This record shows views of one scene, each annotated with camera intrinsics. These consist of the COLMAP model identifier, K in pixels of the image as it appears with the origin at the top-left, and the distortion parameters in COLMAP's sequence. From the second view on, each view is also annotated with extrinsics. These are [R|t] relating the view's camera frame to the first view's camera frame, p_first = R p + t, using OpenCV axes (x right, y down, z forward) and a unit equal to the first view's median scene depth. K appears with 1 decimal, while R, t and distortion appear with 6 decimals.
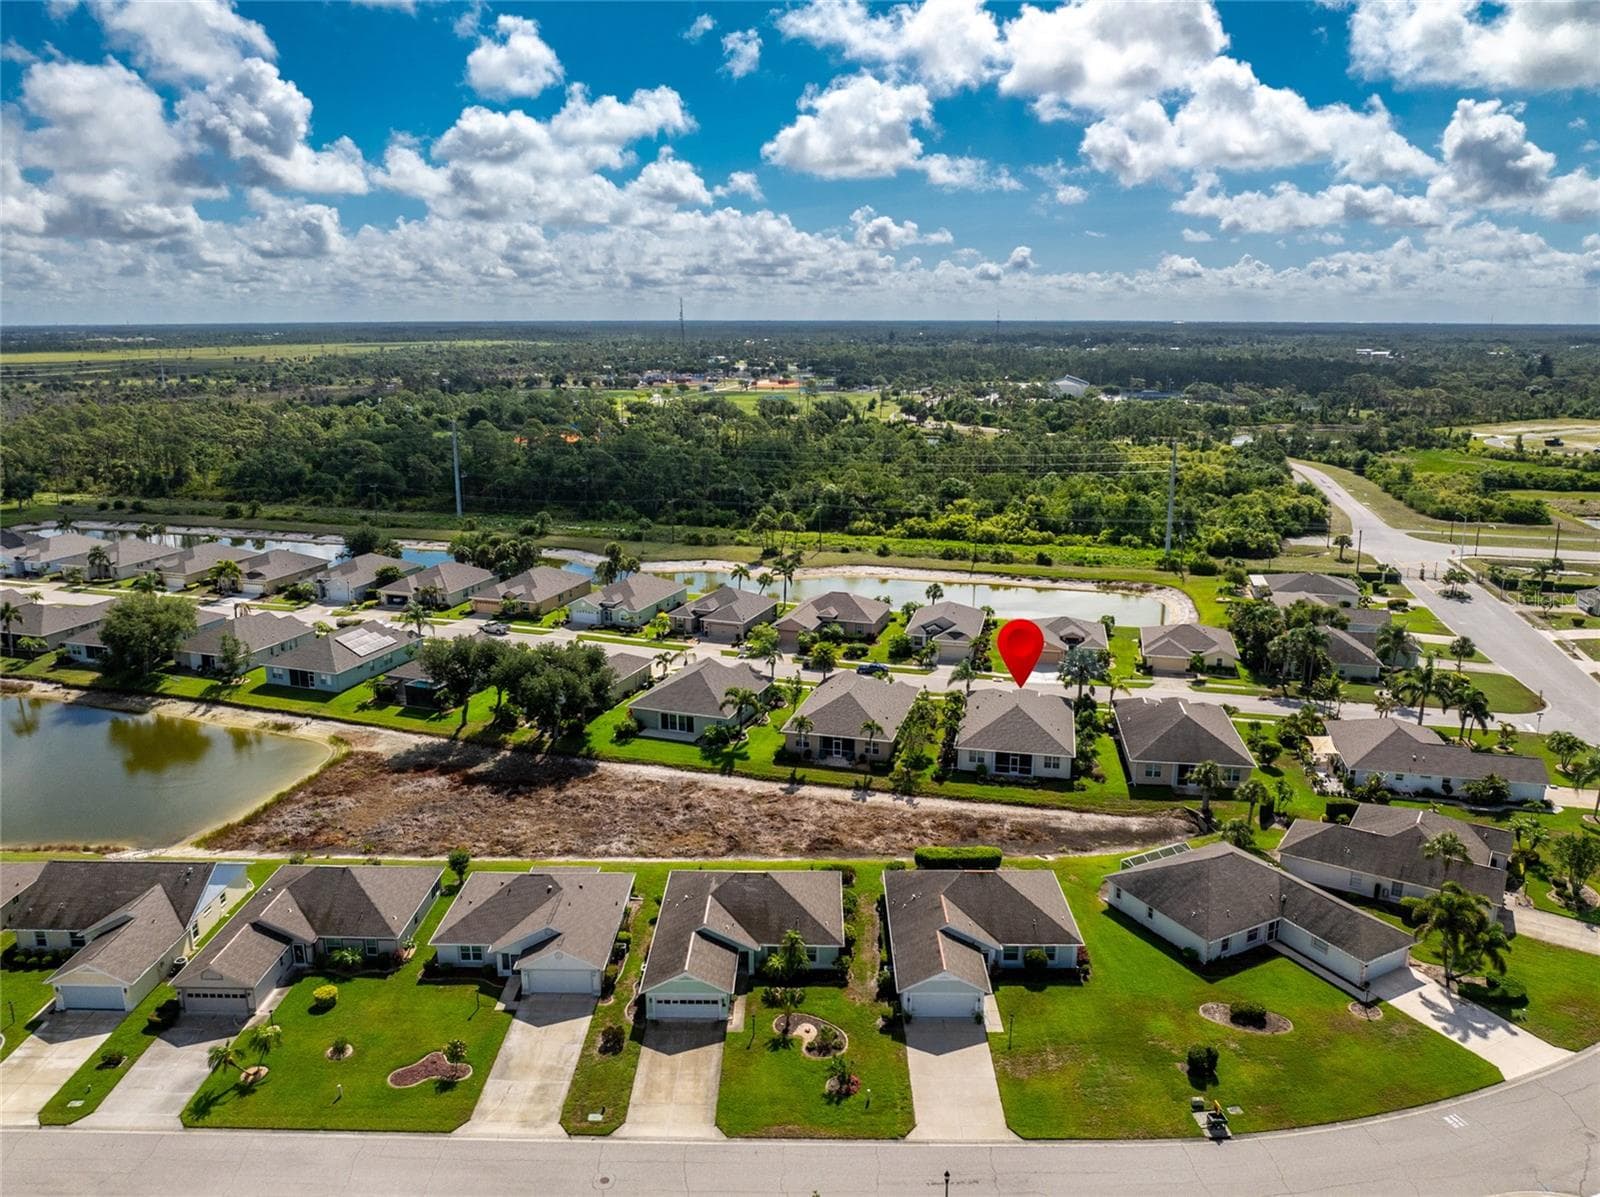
lens RADIAL K [[1128.6, 0, 800.0], [0, 1128.6, 598.5], [0, 0, 1]] dist [-0.041408, 0.008881]
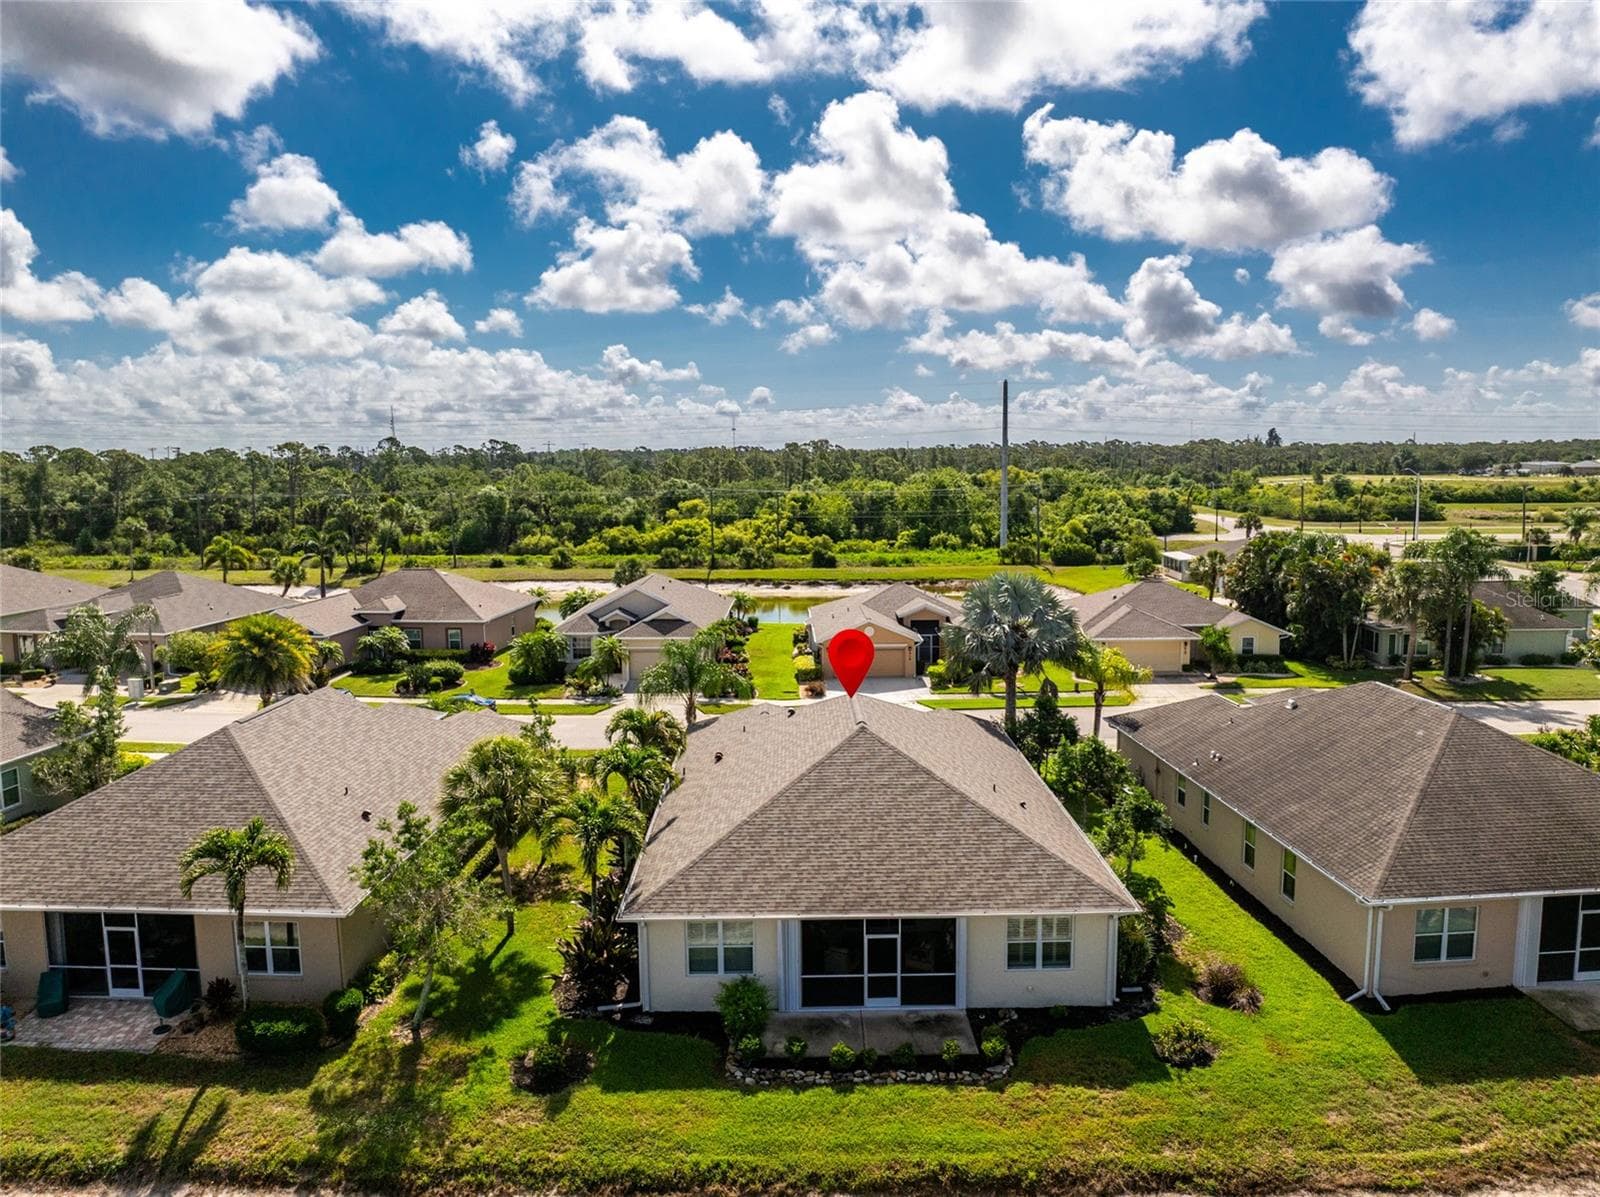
lens RADIAL K [[1128.6, 0, 800.0], [0, 1128.6, 598.5], [0, 0, 1]] dist [-0.041408, 0.008881]
pose [[0.974307, -0.038917, 0.221835, 0.070306], [0.063393, 0.992523, -0.104305, 0.053282], [-0.216117, 0.115688, 0.969489, 0.431678]]
